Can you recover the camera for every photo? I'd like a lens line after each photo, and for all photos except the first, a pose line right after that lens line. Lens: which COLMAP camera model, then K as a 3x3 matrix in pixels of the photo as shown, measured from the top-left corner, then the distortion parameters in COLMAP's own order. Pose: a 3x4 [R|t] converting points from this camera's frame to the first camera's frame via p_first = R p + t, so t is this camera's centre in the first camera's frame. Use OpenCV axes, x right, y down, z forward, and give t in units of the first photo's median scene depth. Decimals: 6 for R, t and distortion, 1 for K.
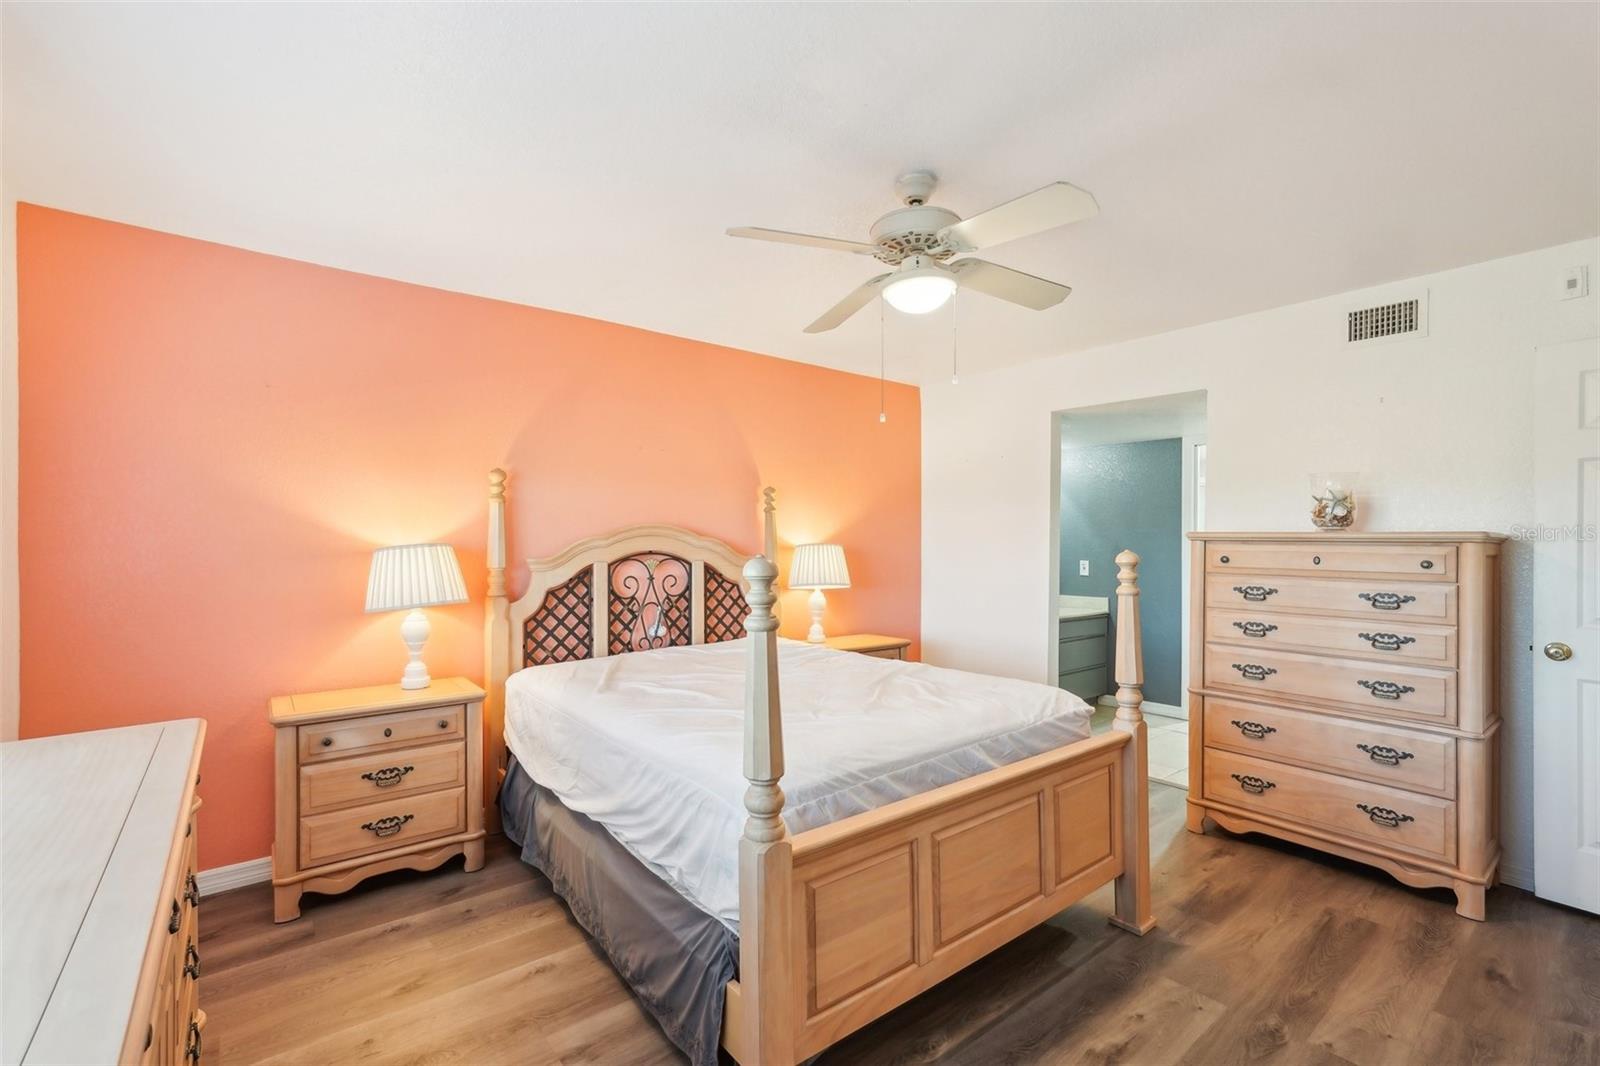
lens RADIAL K [[728.4, 0, 800.0], [0, 728.4, 533.0], [0, 0, 1]] dist [0.081744, 0.000059]
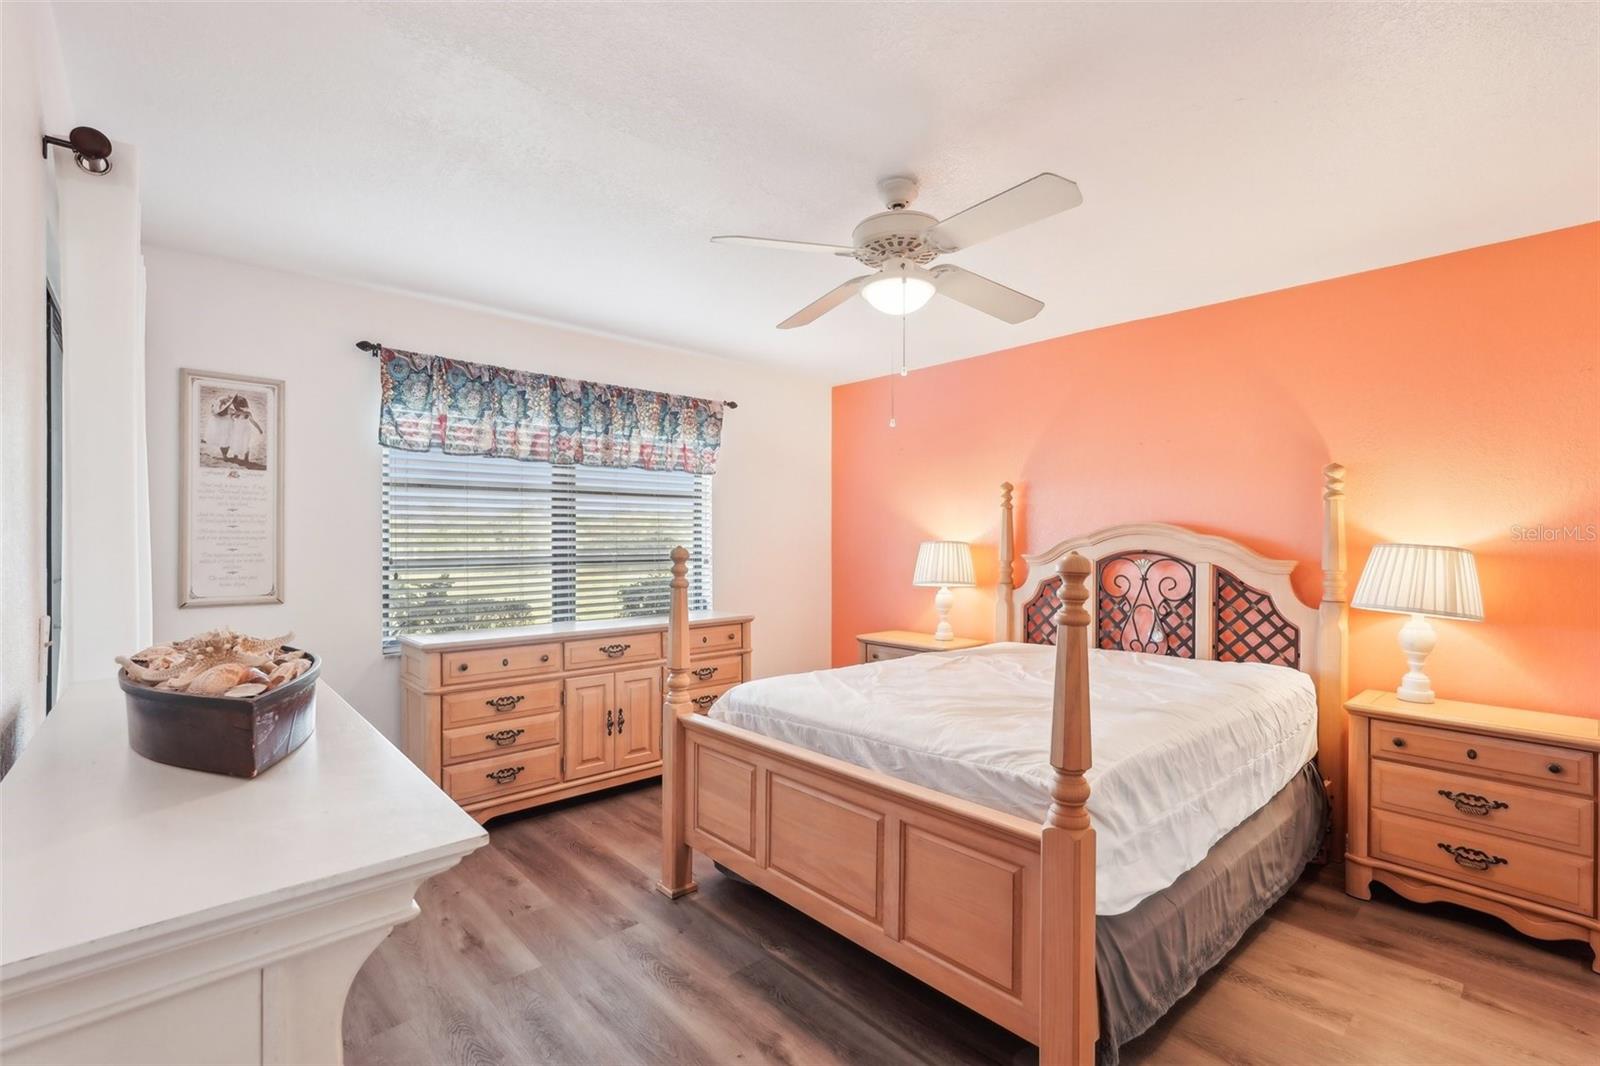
lens RADIAL K [[707.9, 0, 810.7], [0, 707.9, 534.0], [0, 0, 1]] dist [-0.008015, 0.009194]
pose [[0.068689, -0.007178, -0.997612, 0.667052], [0.012578, 0.999901, -0.006328, 0.003365], [0.997559, -0.012113, 0.068772, 0.488897]]
